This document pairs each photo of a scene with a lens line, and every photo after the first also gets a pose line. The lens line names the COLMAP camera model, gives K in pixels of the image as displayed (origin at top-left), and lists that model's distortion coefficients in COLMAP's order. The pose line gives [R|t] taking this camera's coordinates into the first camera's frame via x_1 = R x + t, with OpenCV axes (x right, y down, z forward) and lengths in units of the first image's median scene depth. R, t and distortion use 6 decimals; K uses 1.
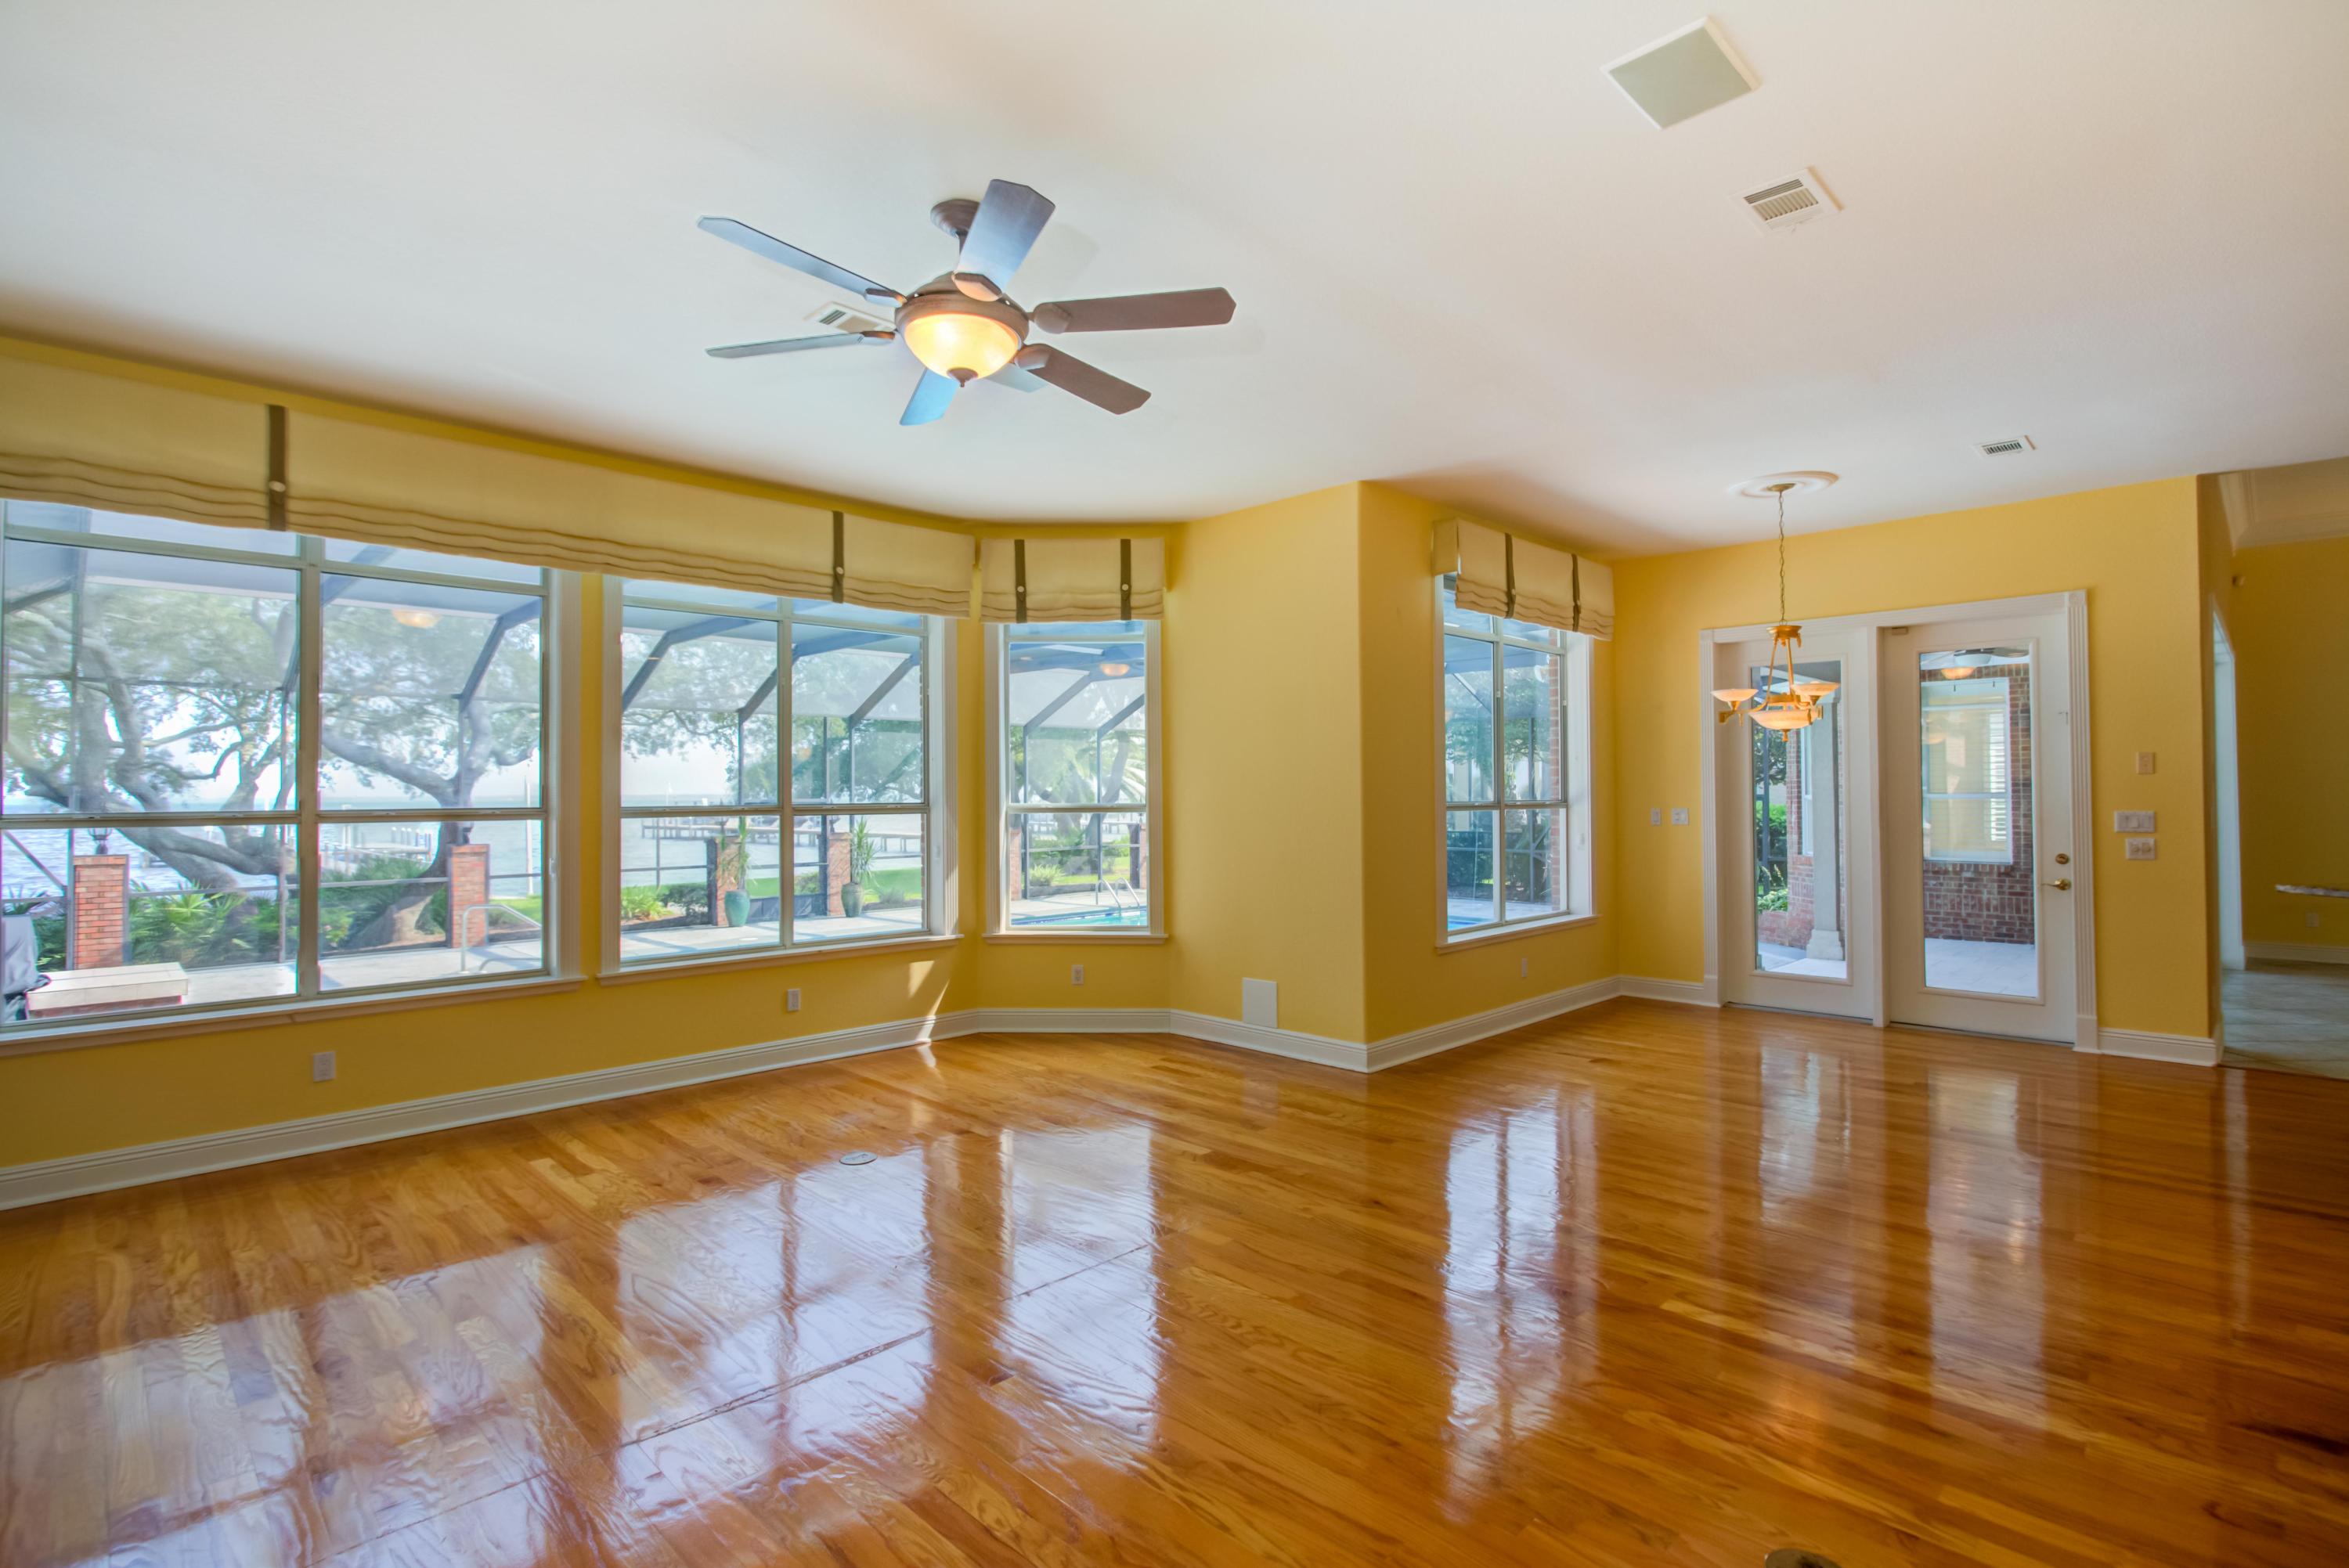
lens RADIAL K [[1112.7, 0, 1167.6], [0, 1112.7, 773.6], [0, 0, 1]] dist [-0.009812, 0.004075]
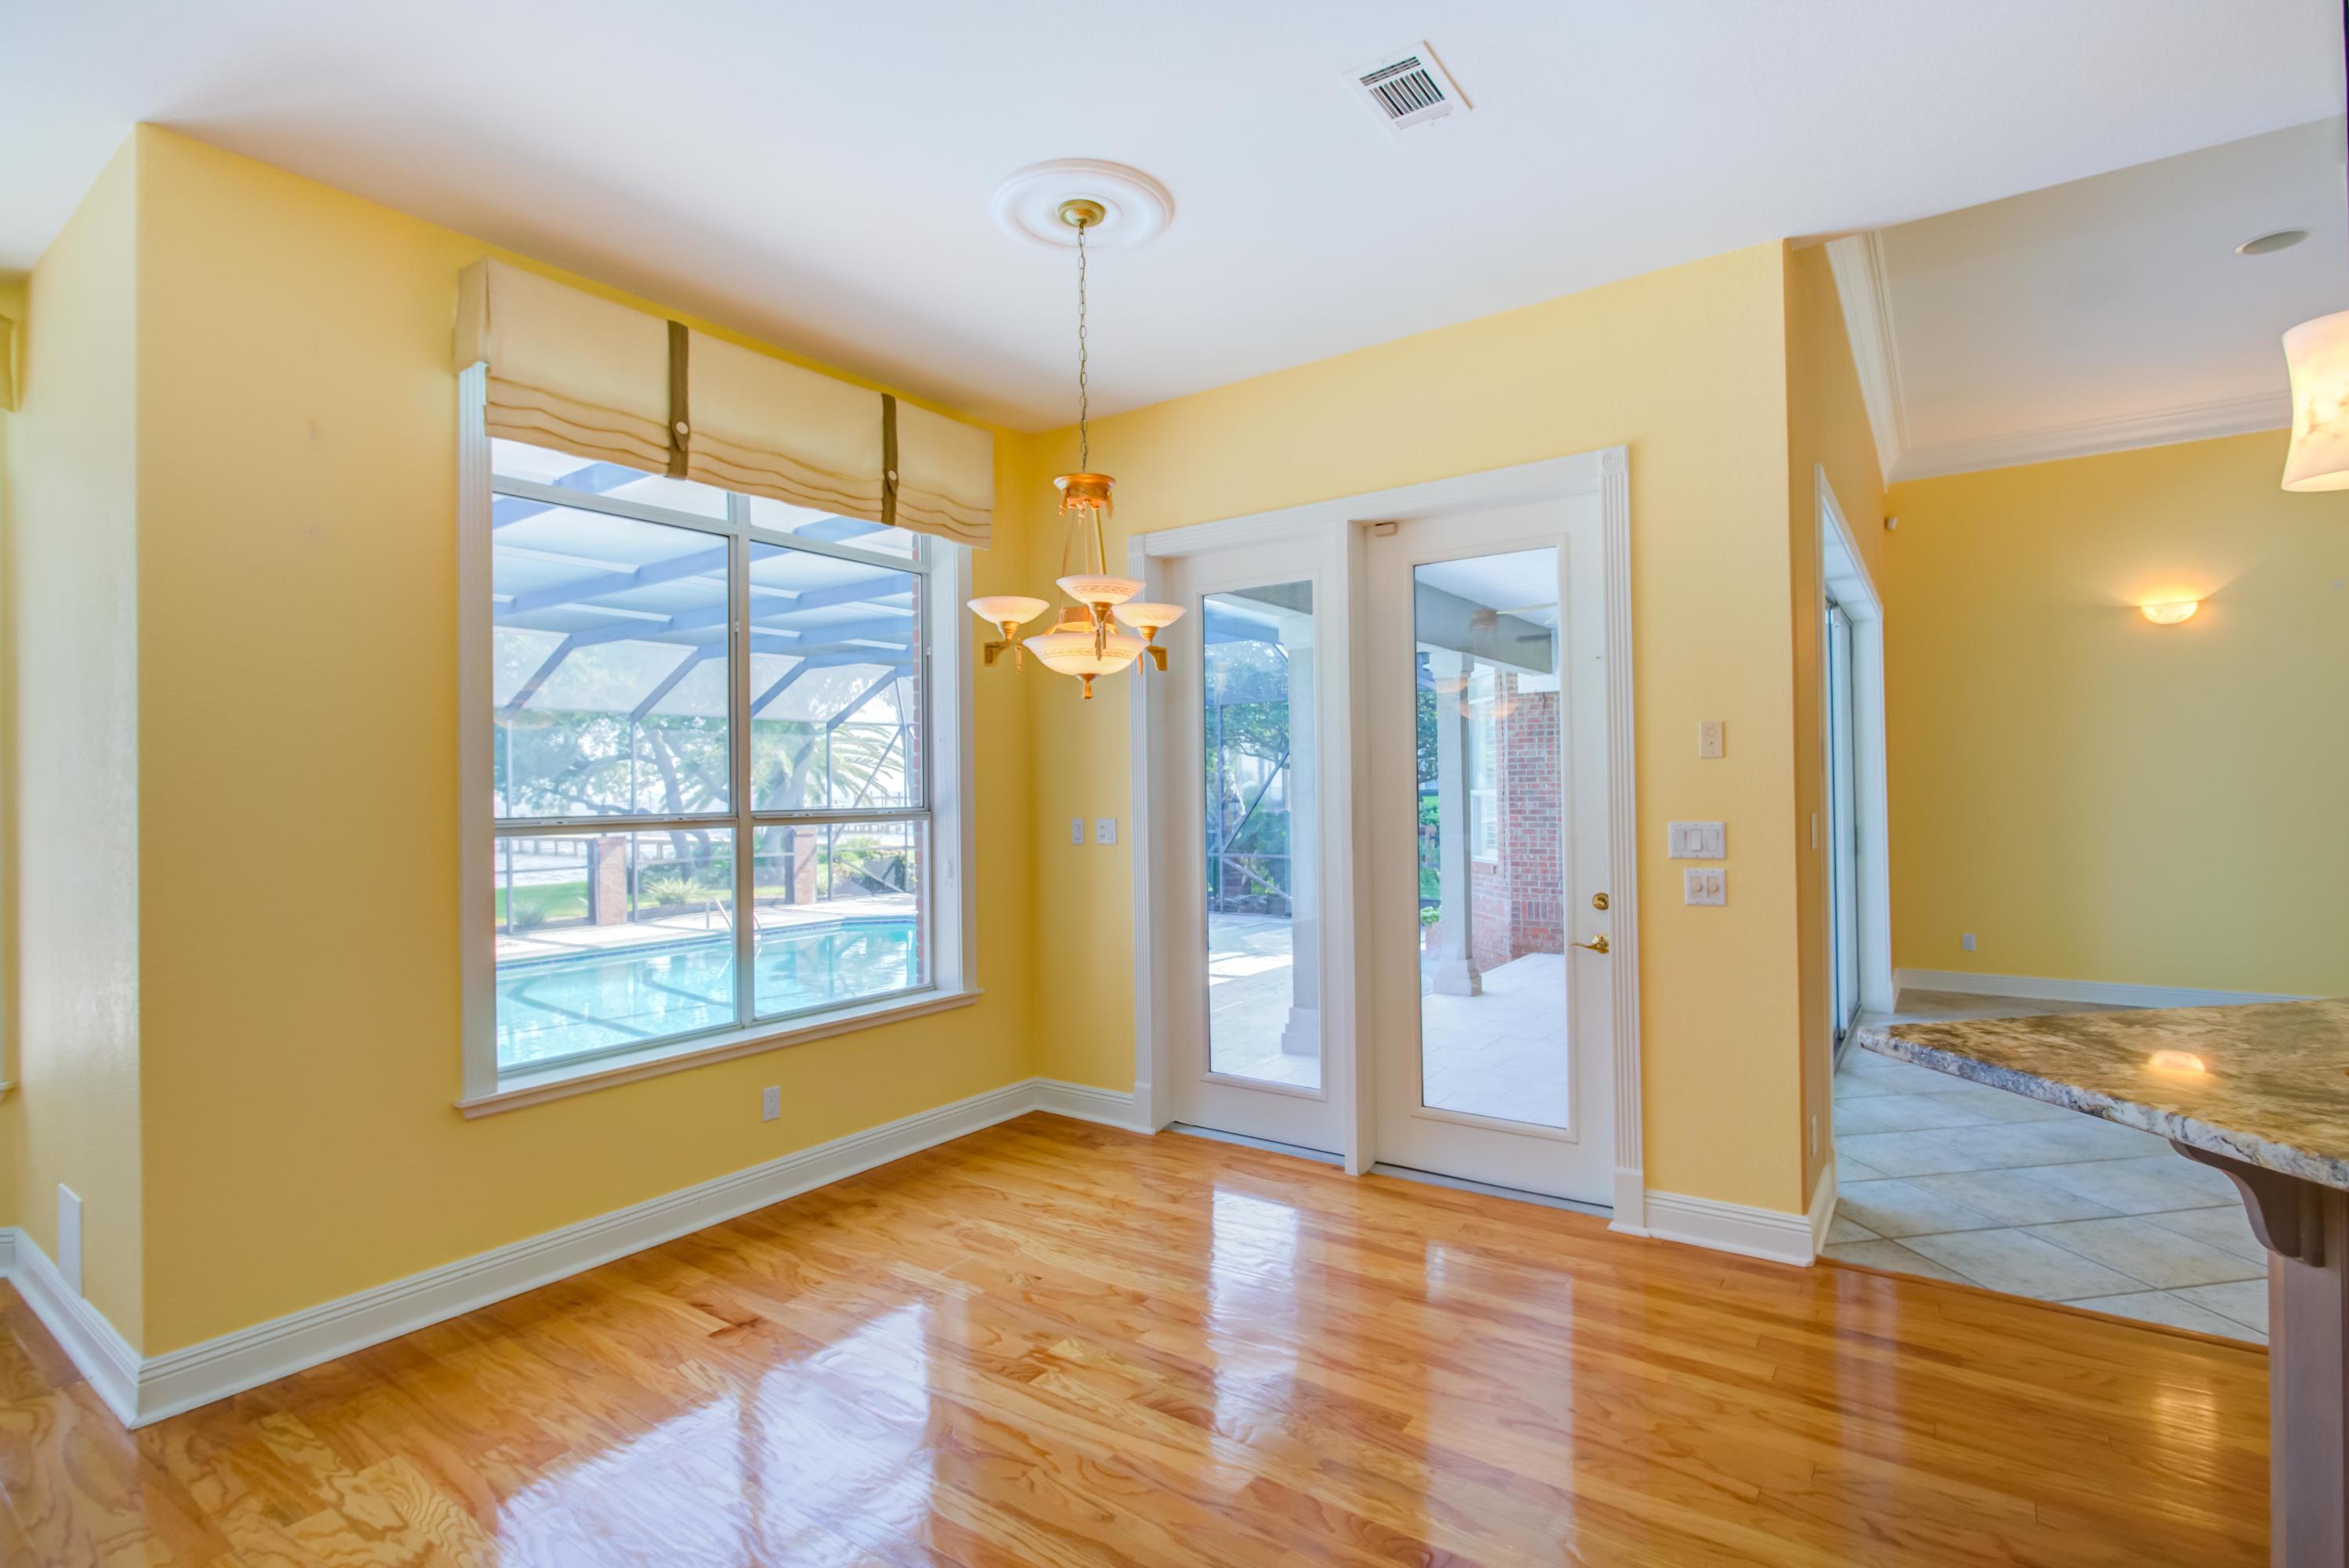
lens RADIAL K [[1112.8, 0, 1173.6], [0, 1112.8, 783.5], [0, 0, 1]] dist [-0.009812, 0.004075]
pose [[0.984638, -0.007203, 0.174462, 0.440616], [0.005215, 0.999916, 0.011852, 0.004614], [-0.174533, -0.010760, 0.984593, 0.415791]]
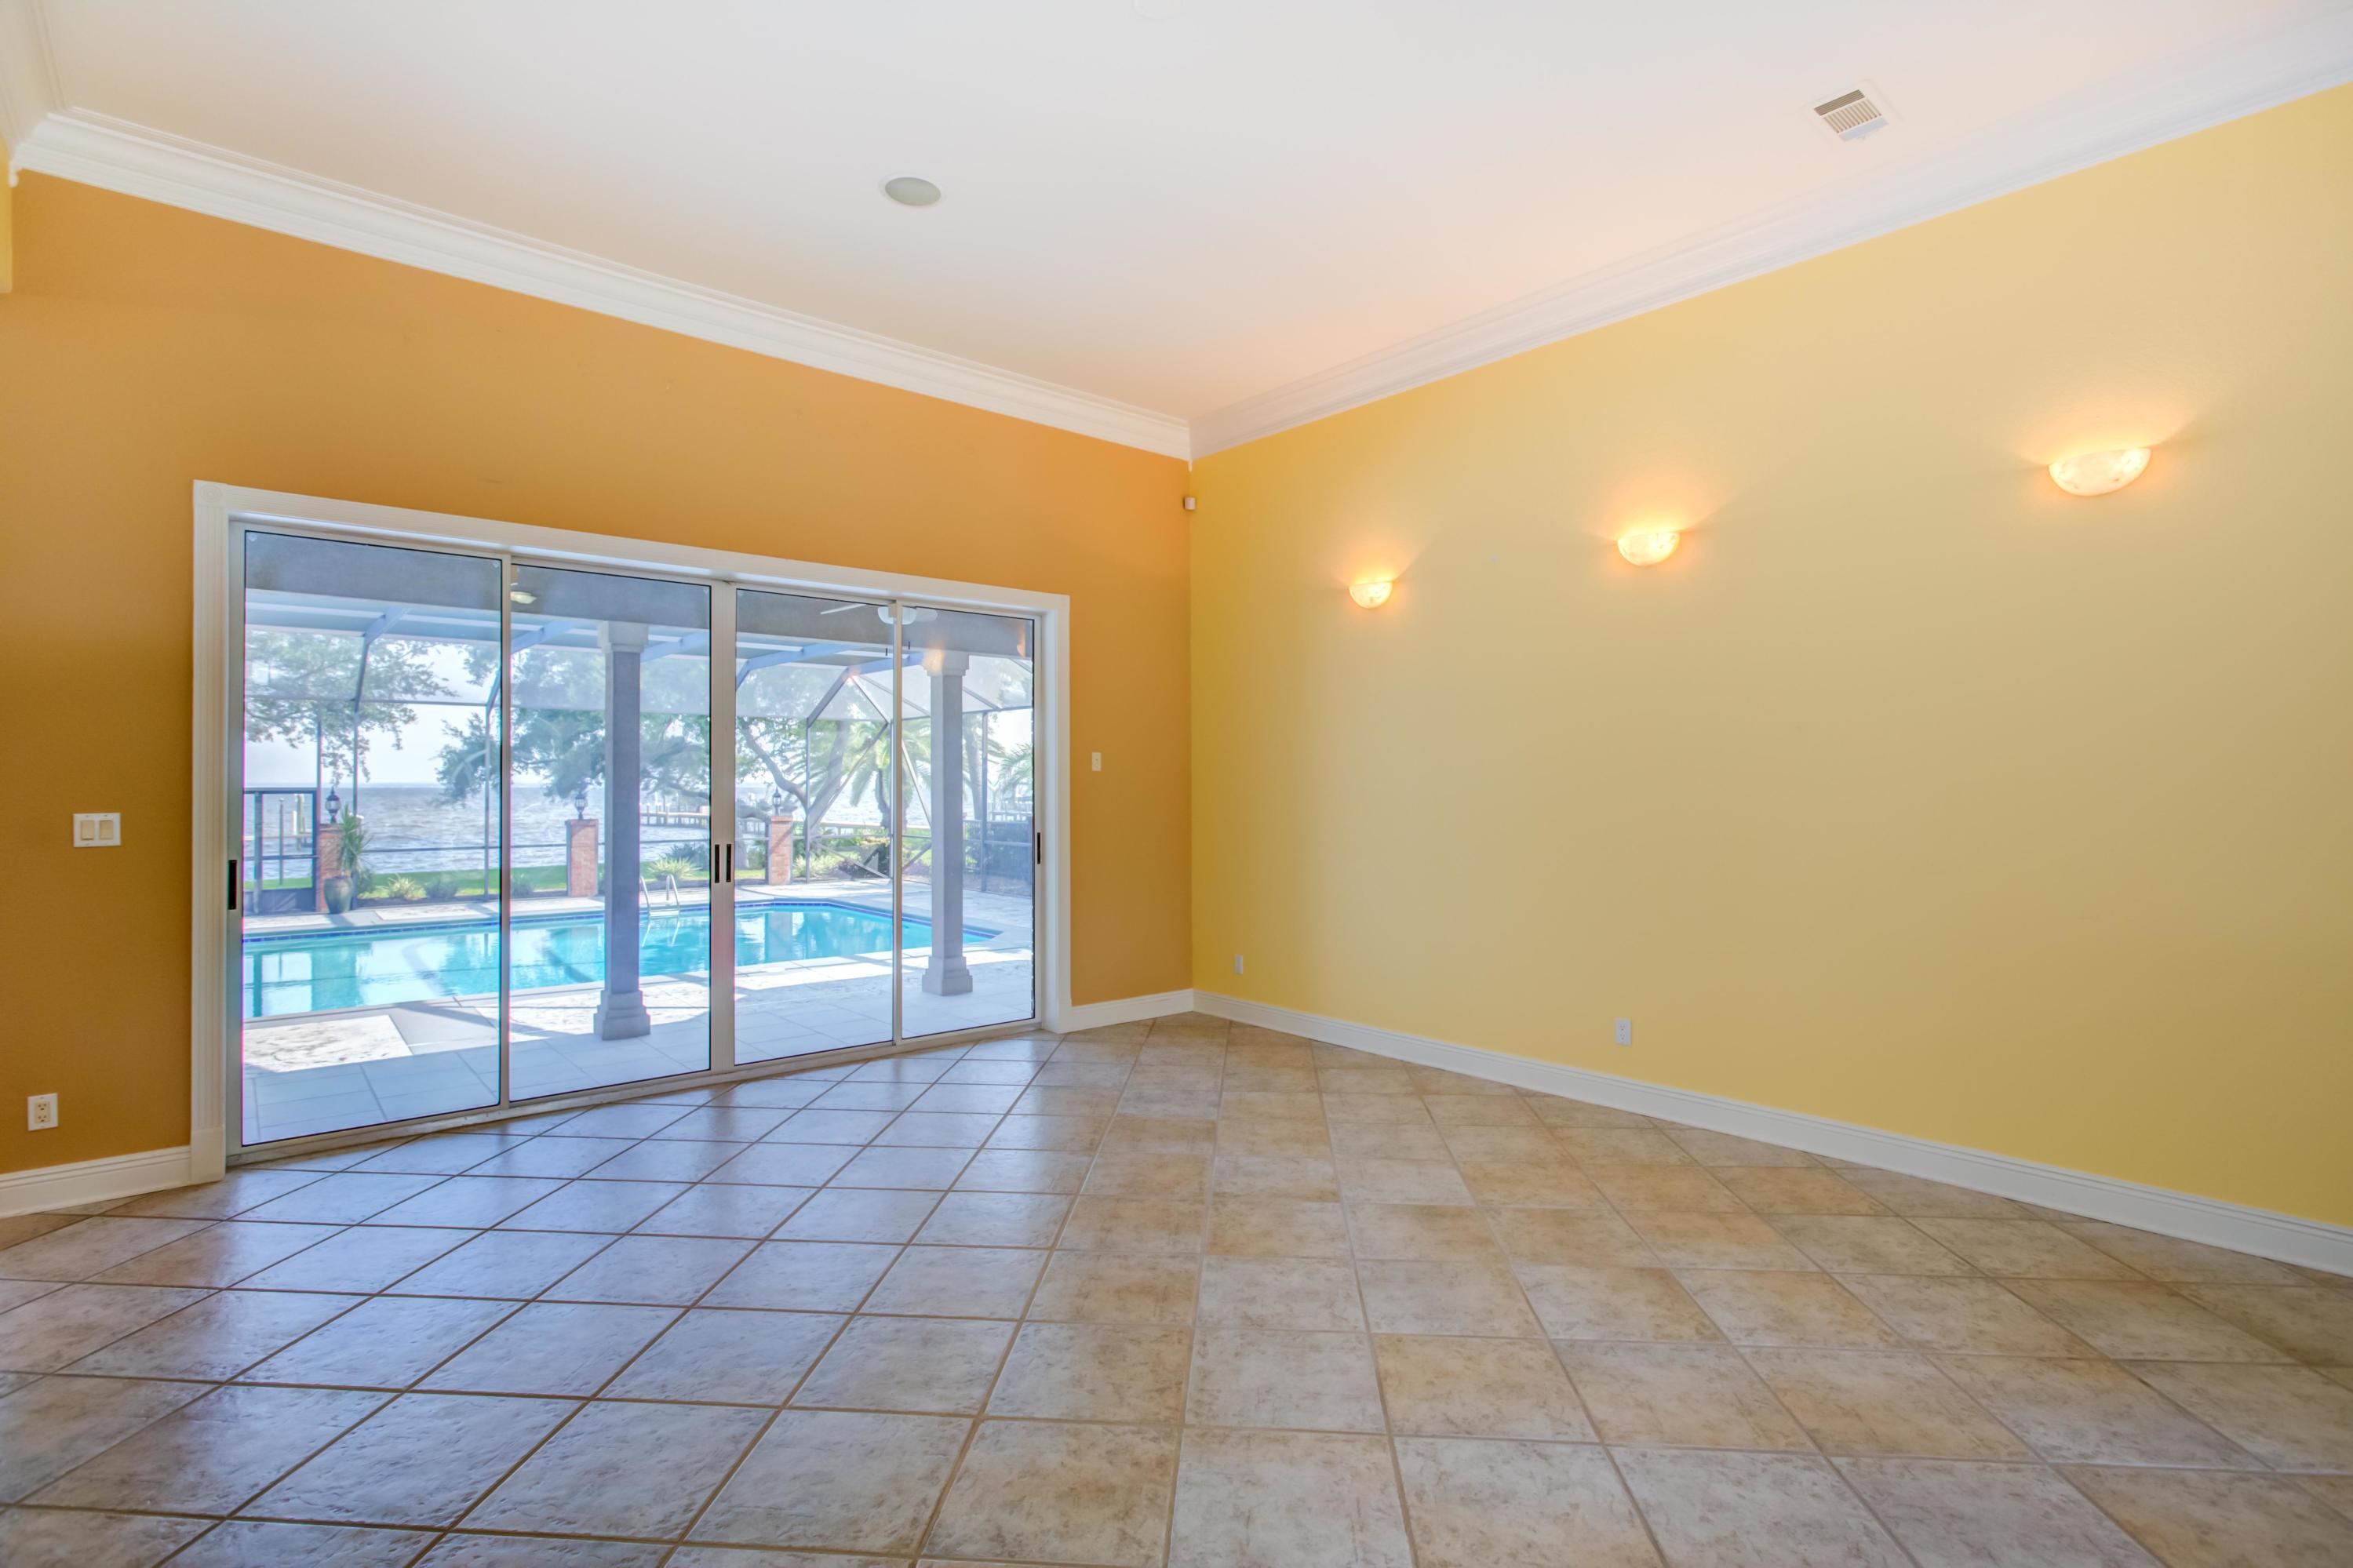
lens RADIAL K [[1114.6, 0, 1172.2], [0, 1114.6, 781.9], [0, 0, 1]] dist [-0.009812, 0.004075]
pose [[0.997364, 0.005669, -0.072337, 1.400684], [-0.004592, 0.999876, 0.015044, 0.000416], [0.072413, -0.014672, 0.997267, 0.362081]]
